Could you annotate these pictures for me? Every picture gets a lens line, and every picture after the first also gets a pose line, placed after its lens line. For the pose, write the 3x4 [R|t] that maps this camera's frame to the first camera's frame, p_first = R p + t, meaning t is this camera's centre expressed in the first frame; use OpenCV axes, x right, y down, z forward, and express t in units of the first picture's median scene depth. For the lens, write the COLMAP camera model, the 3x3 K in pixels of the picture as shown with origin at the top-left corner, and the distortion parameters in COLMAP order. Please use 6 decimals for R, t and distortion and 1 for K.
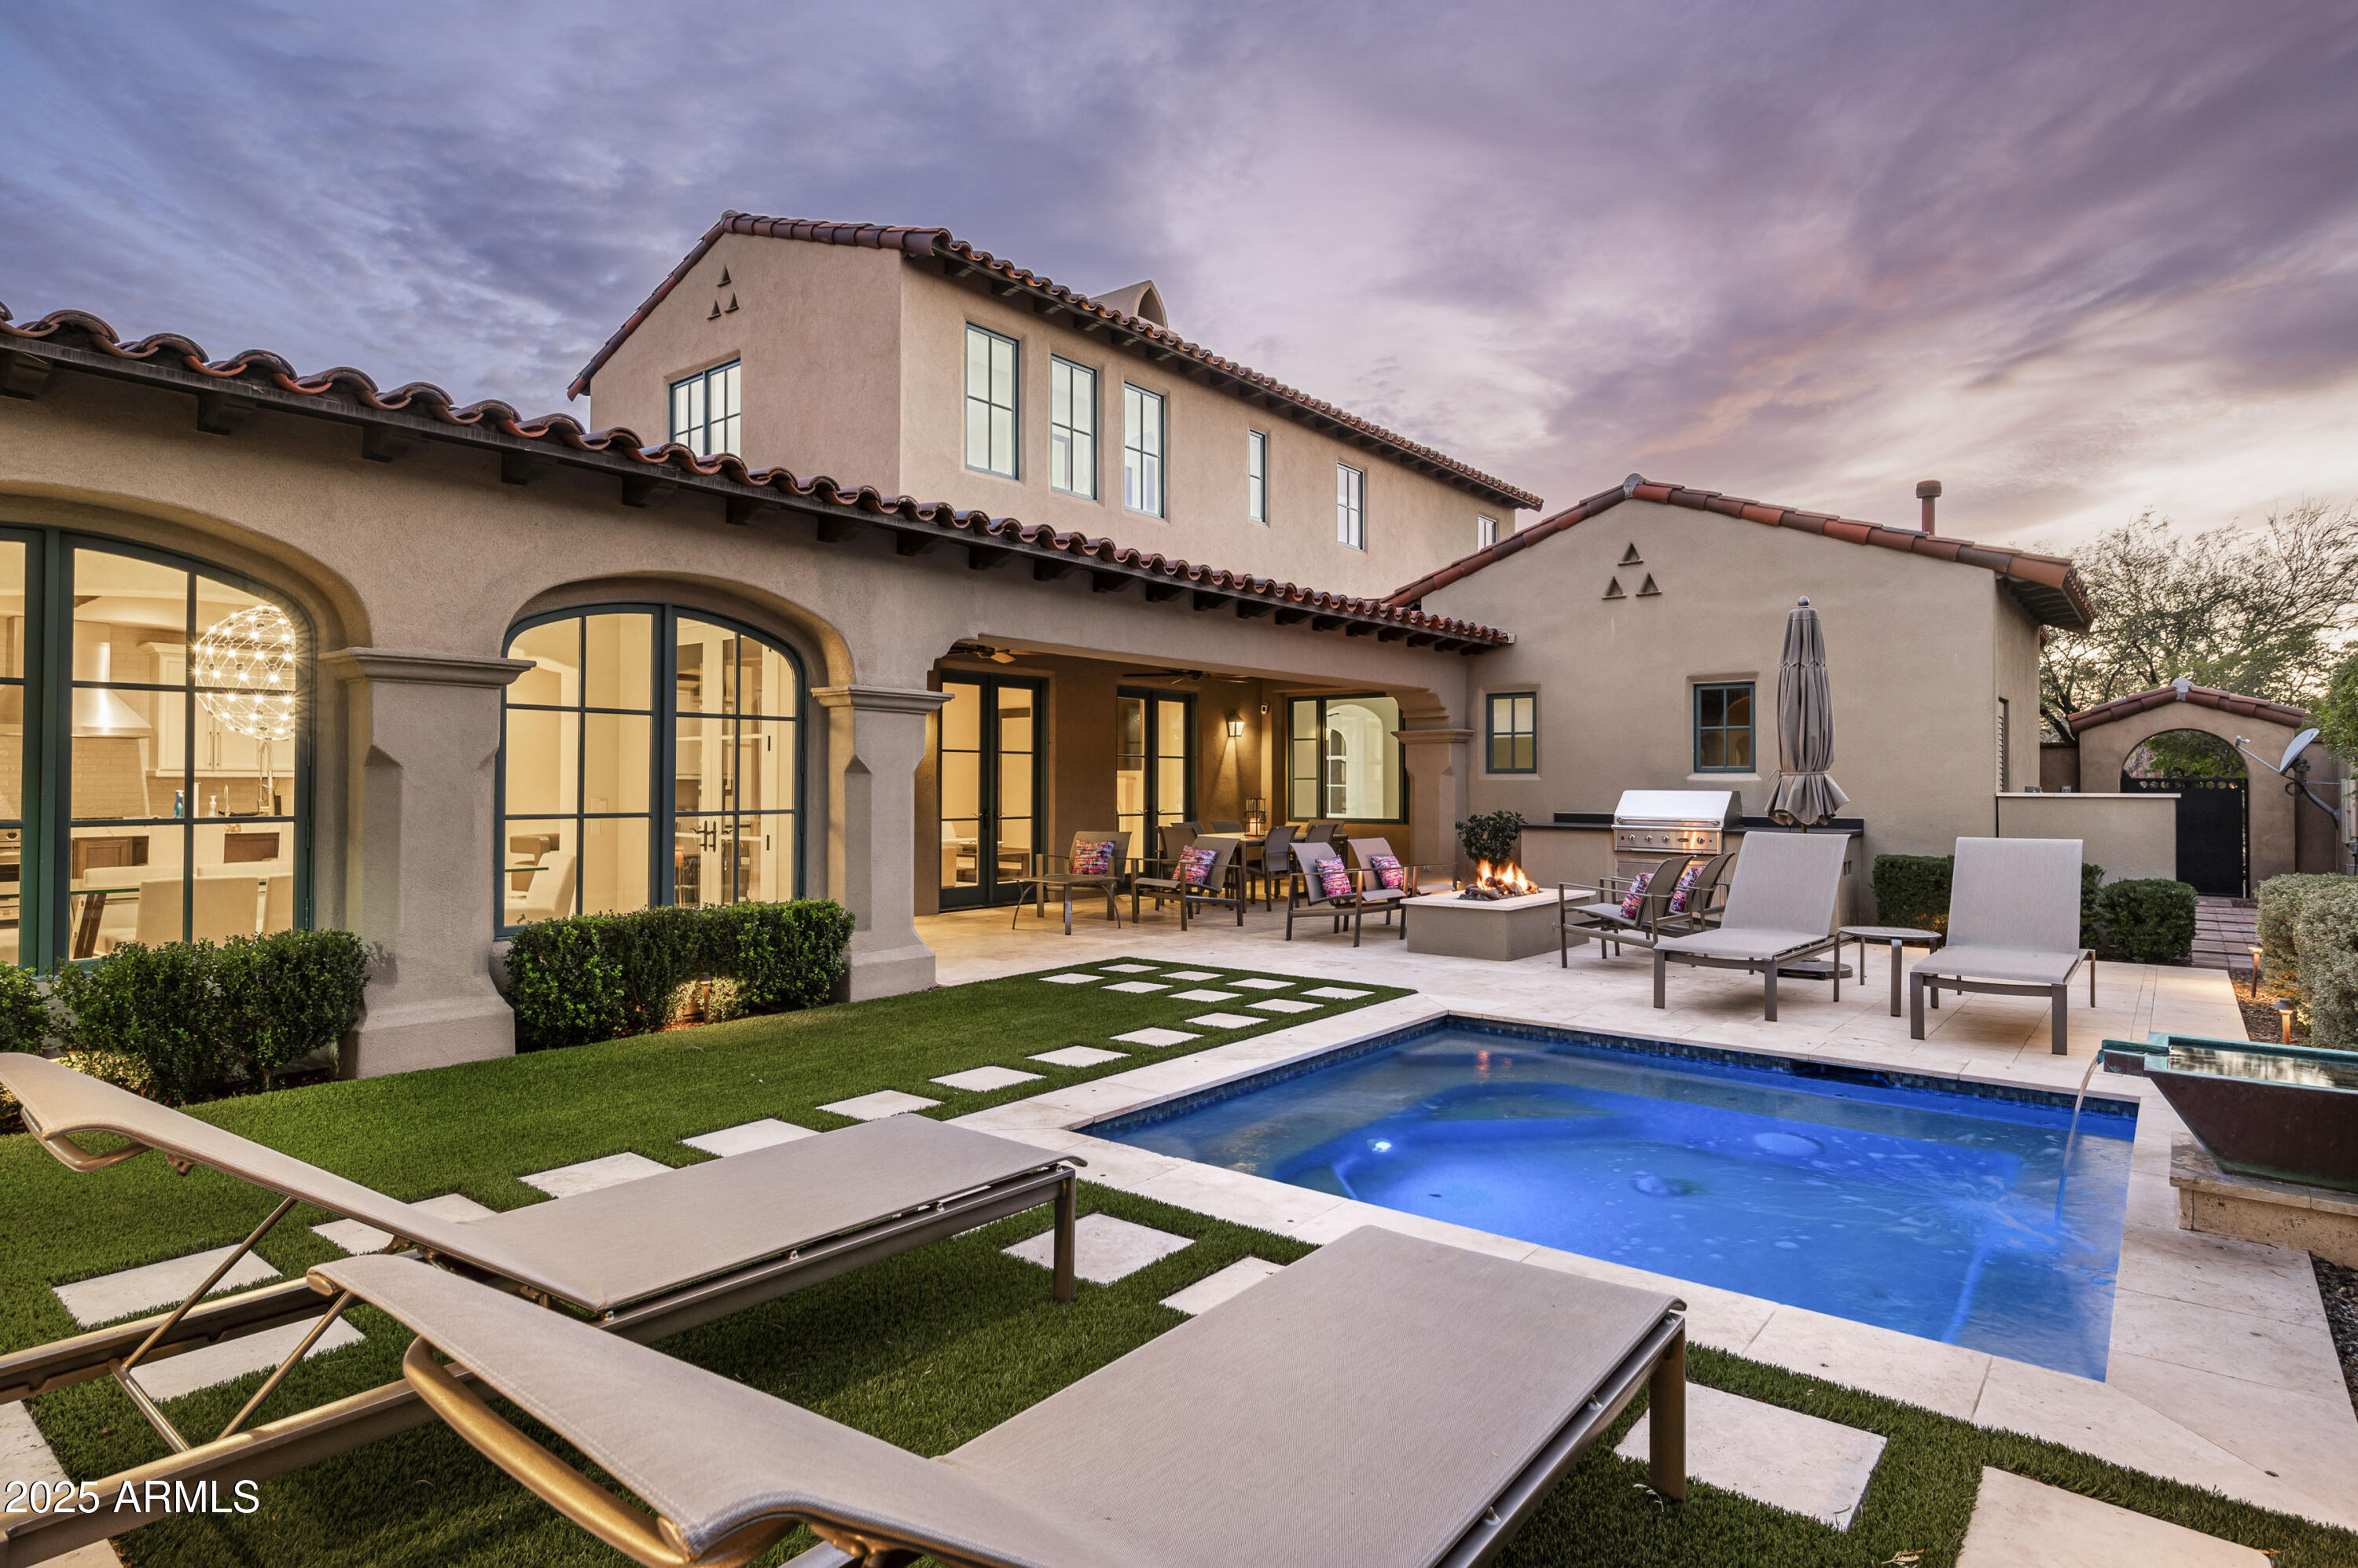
lens RADIAL K [[1242.5, 0, 1179.0], [0, 1242.5, 784.0], [0, 0, 1]] dist [-0.021255, -0.000353]
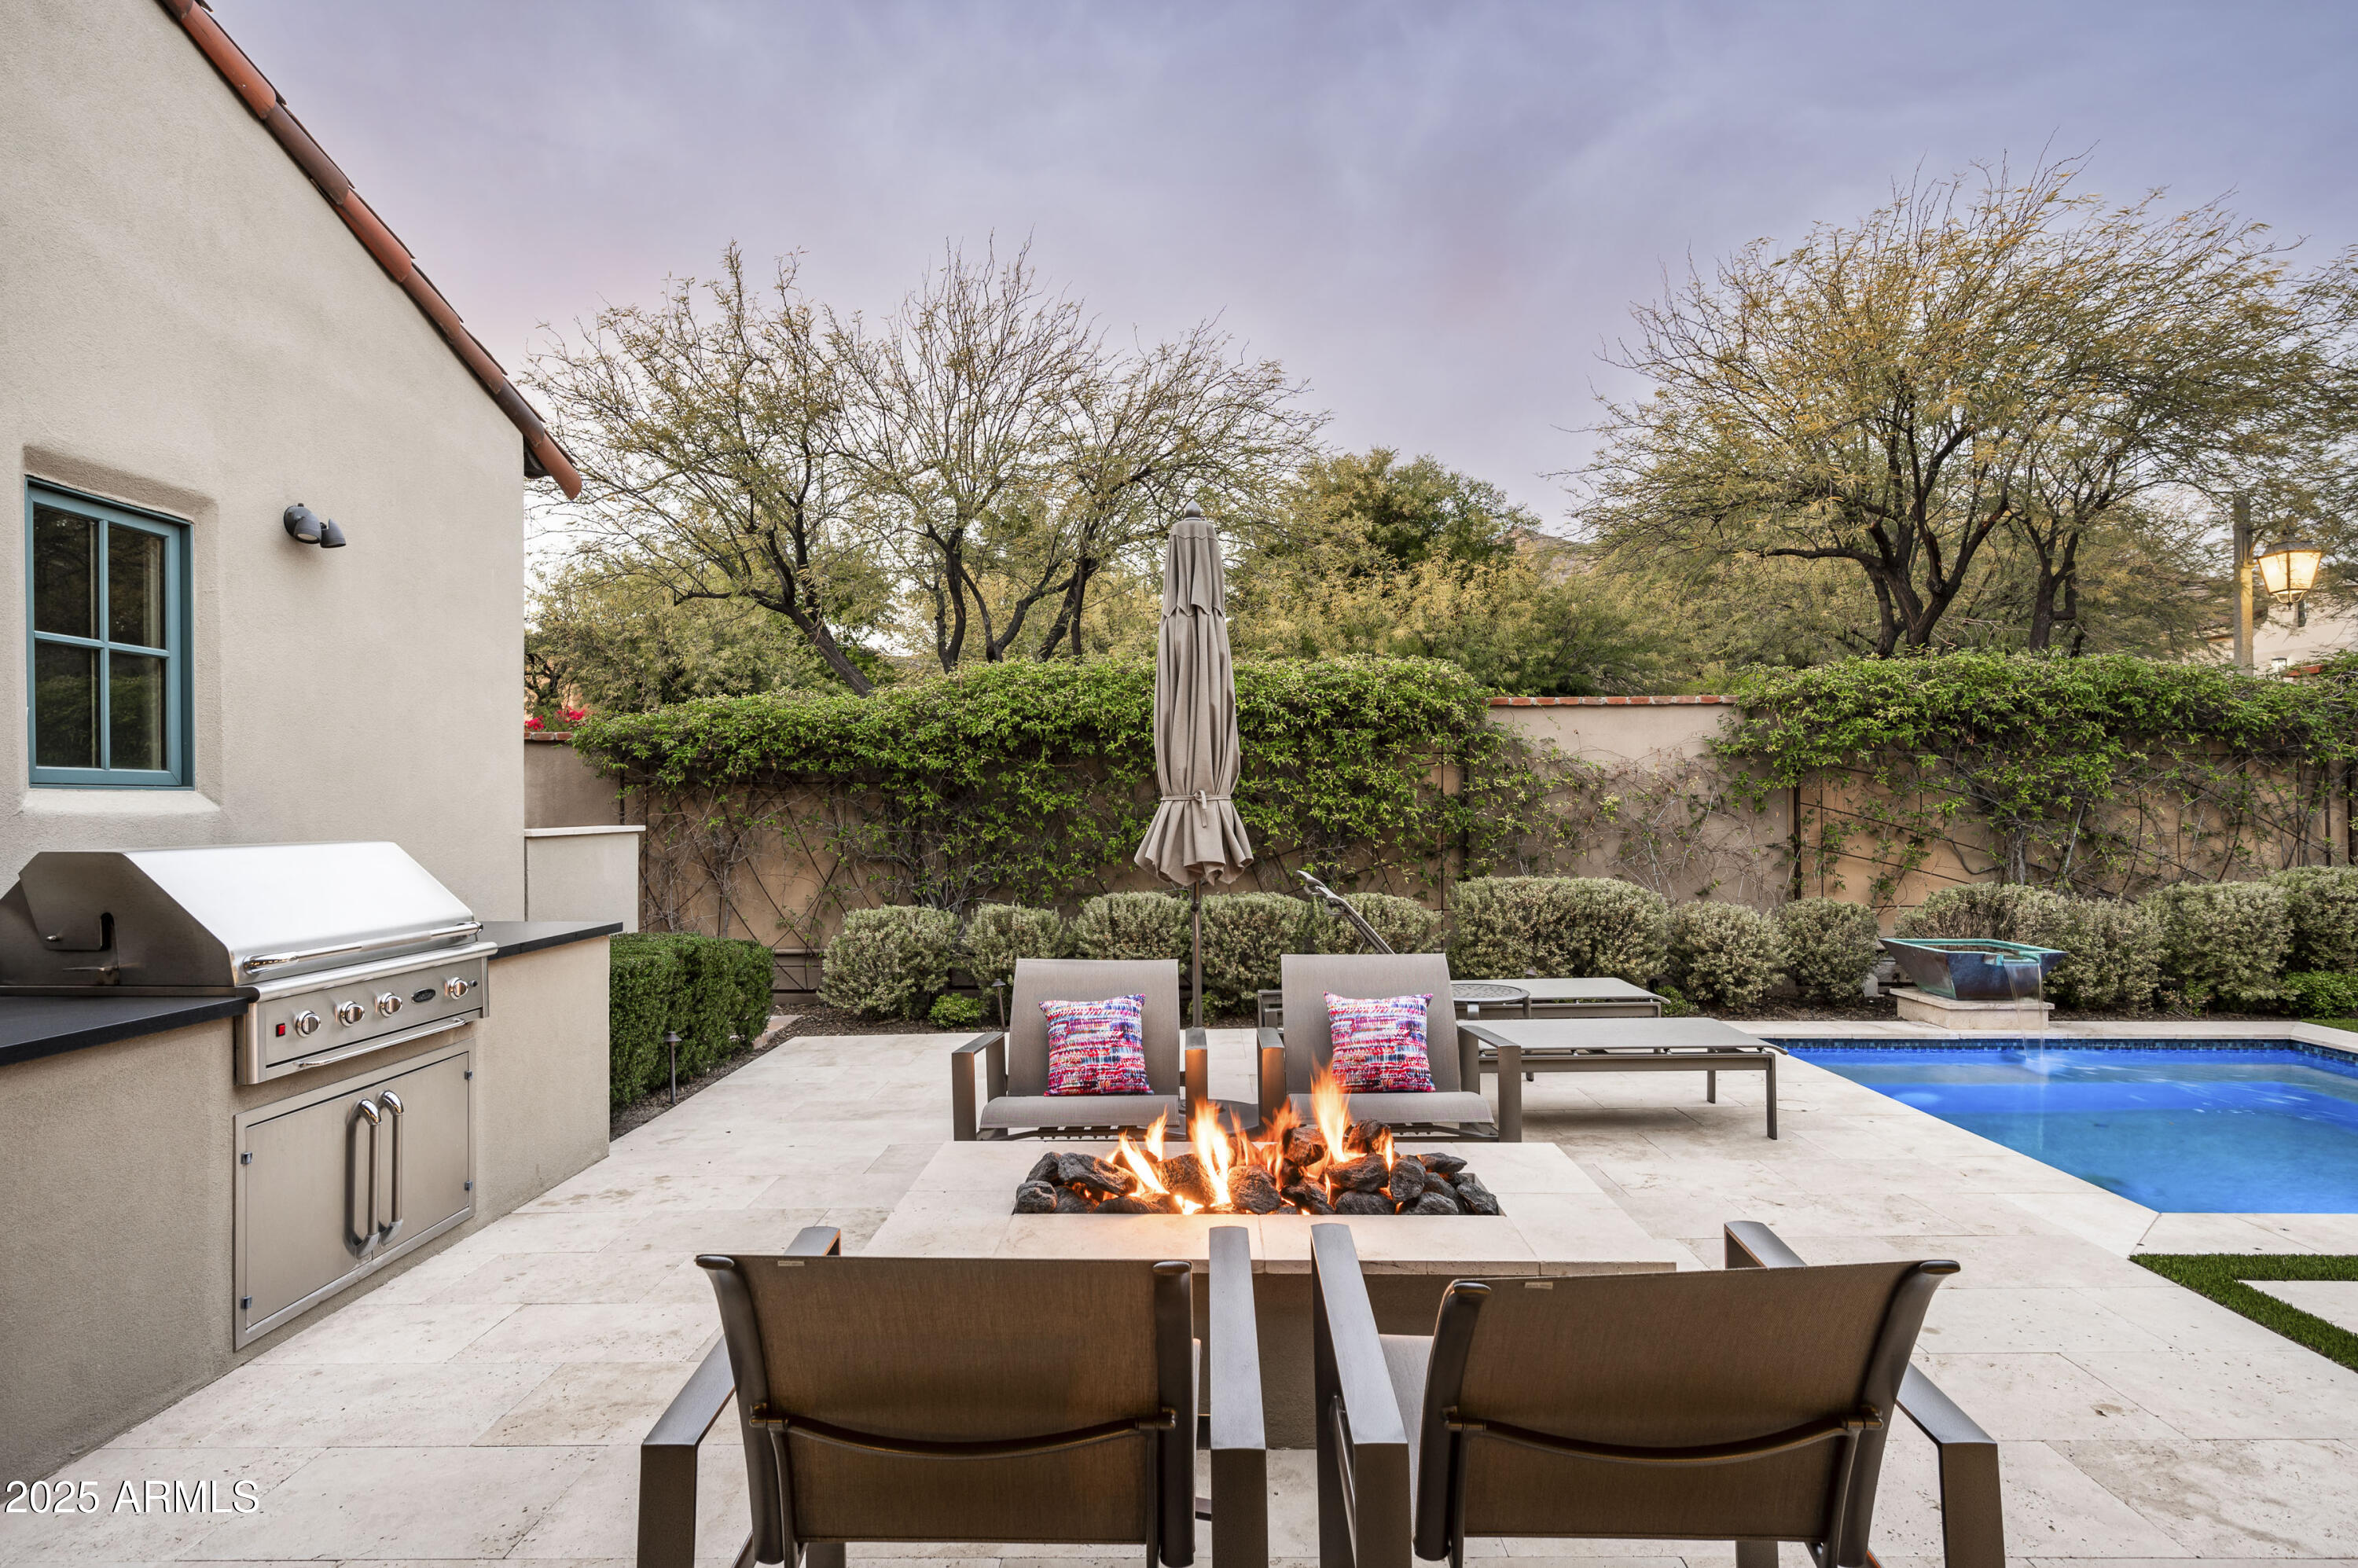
lens RADIAL K [[1239.7, 0, 1182.5], [0, 1239.7, 796.8], [0, 0, 1]] dist [0.001914, -0.000097]
pose [[-0.613026, 0.000893, 0.790062, 0.022999], [0.002038, 0.999998, 0.000452, -0.006599], [-0.790060, 0.001887, -0.613026, 0.996642]]
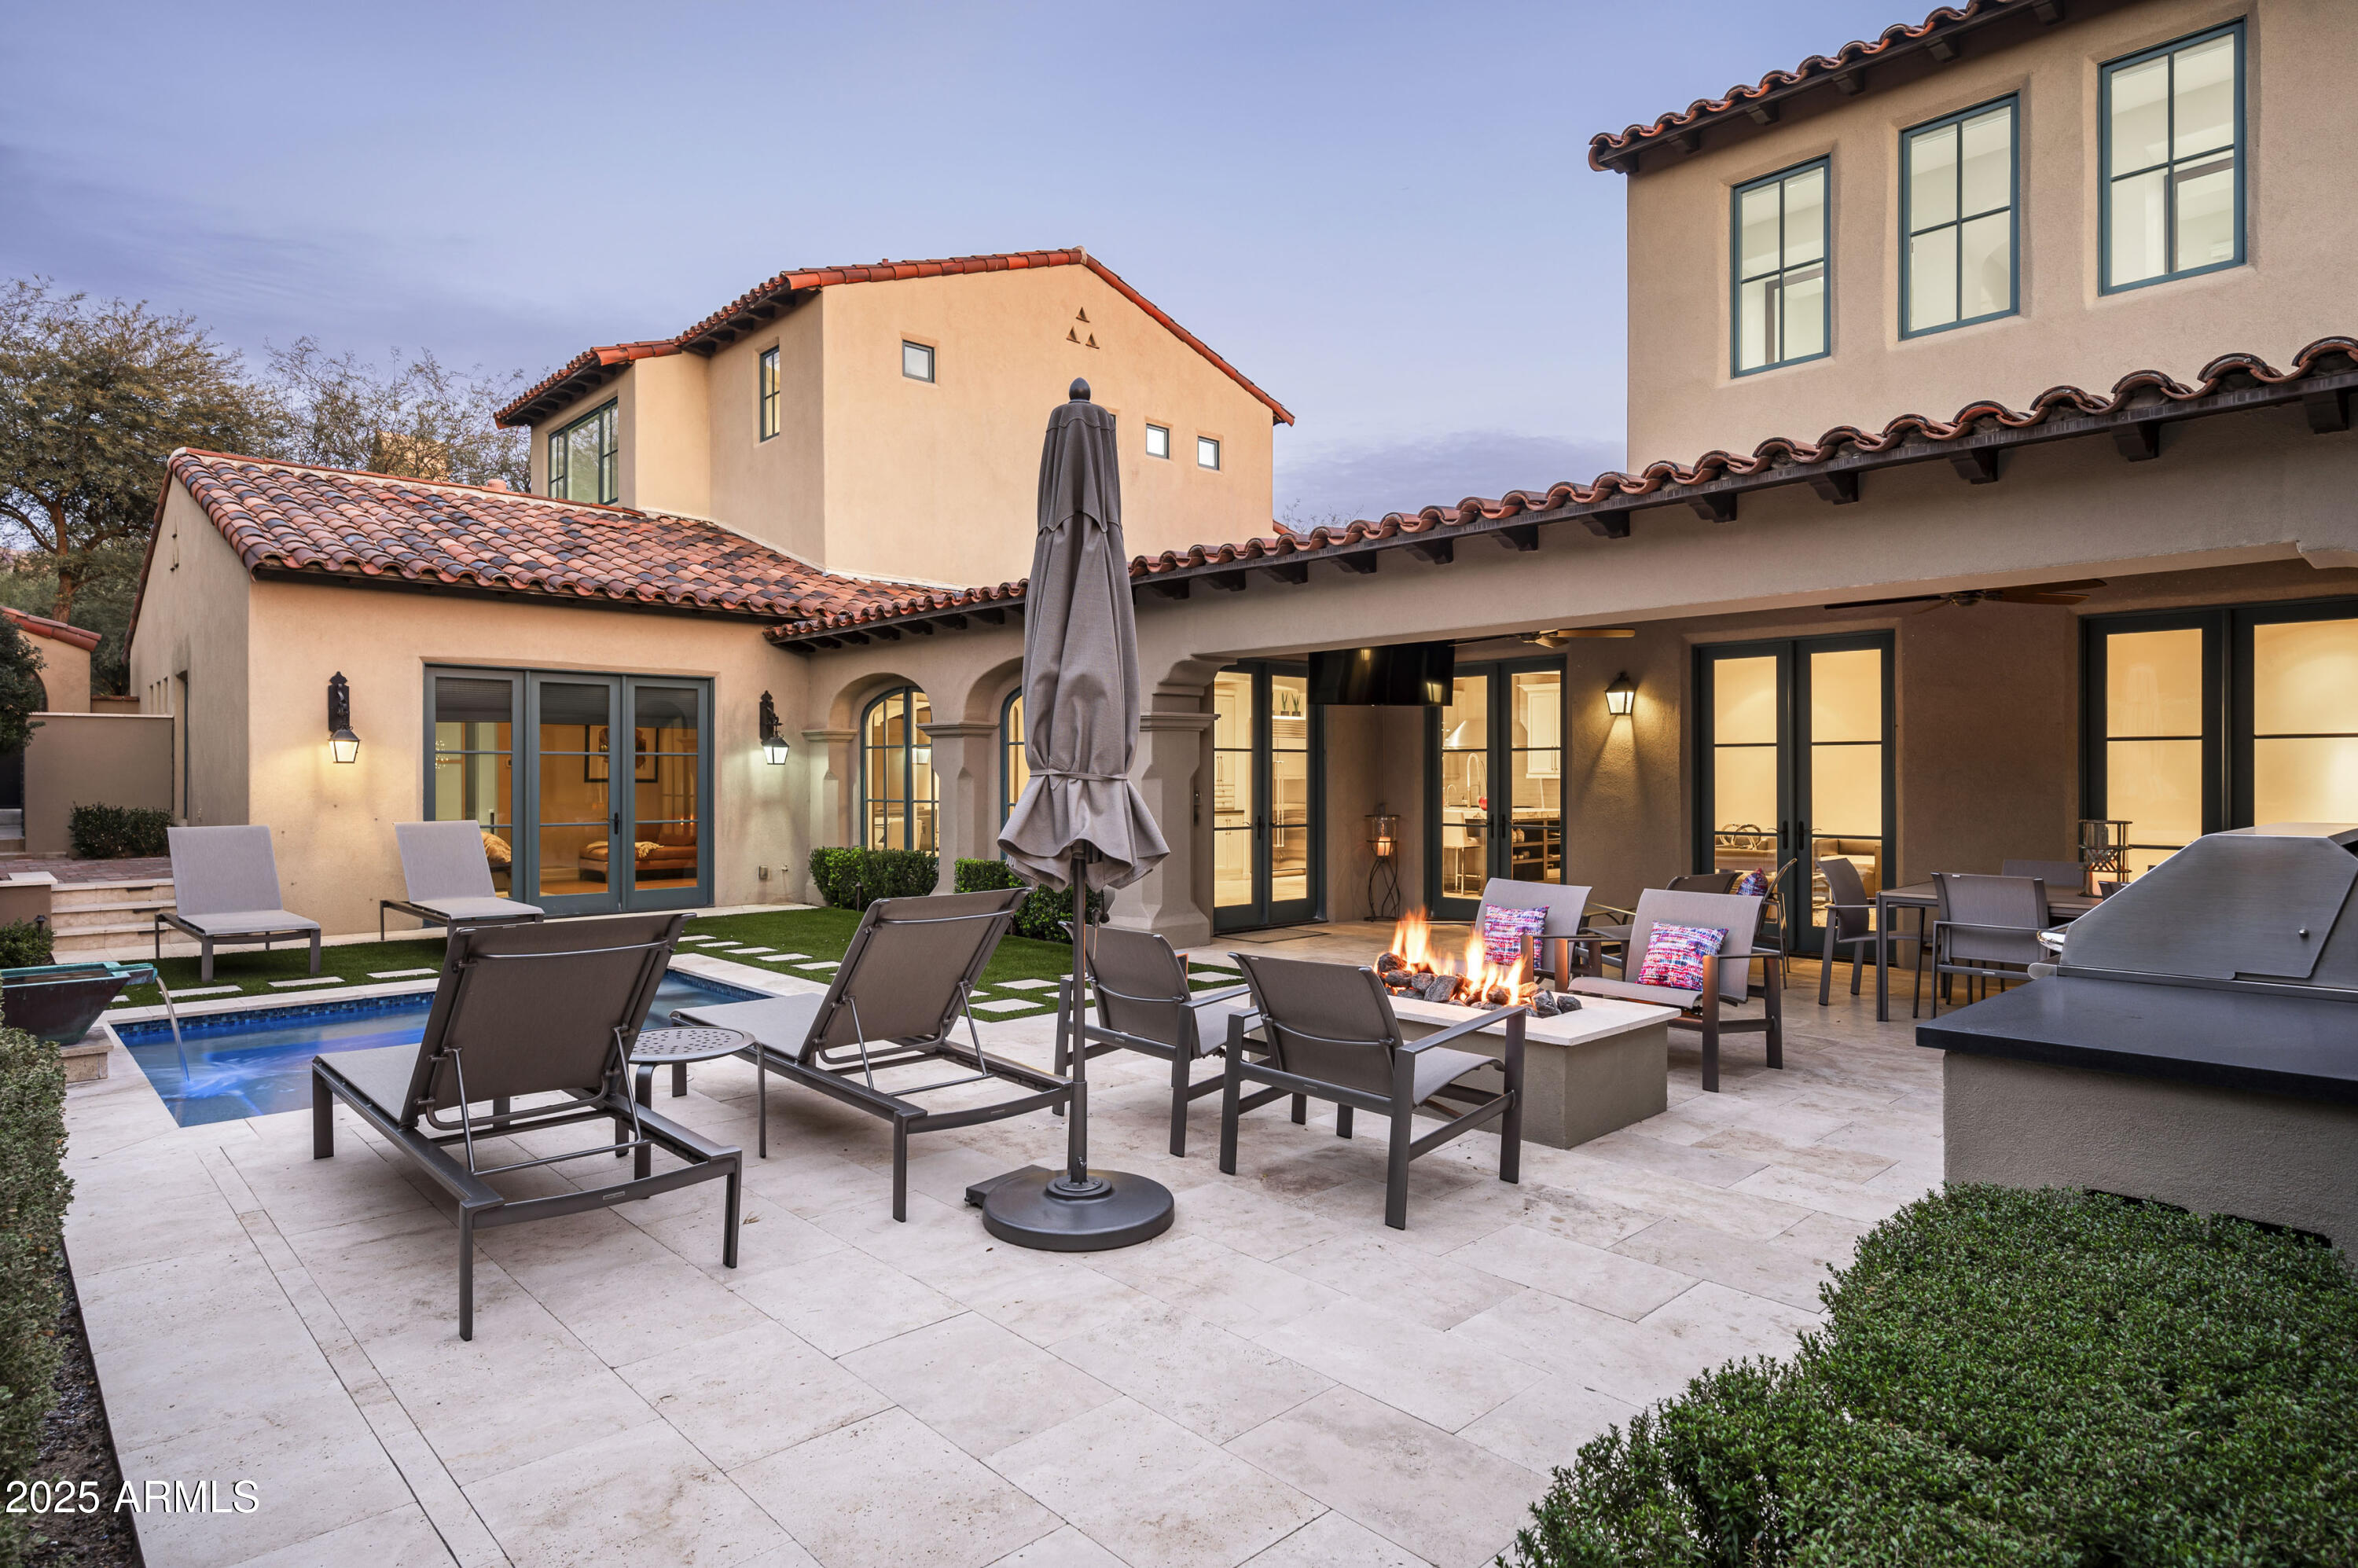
lens RADIAL K [[1301.1, 0, 1169.6], [0, 1301.1, 781.0], [0, 0, 1]] dist [0.001146, 0.000105]
pose [[-0.140768, -0.000024, -0.990043, 0.701967], [-0.001627, 0.999999, 0.000207, -0.005194], [0.990041, 0.001640, -0.140768, 0.797383]]
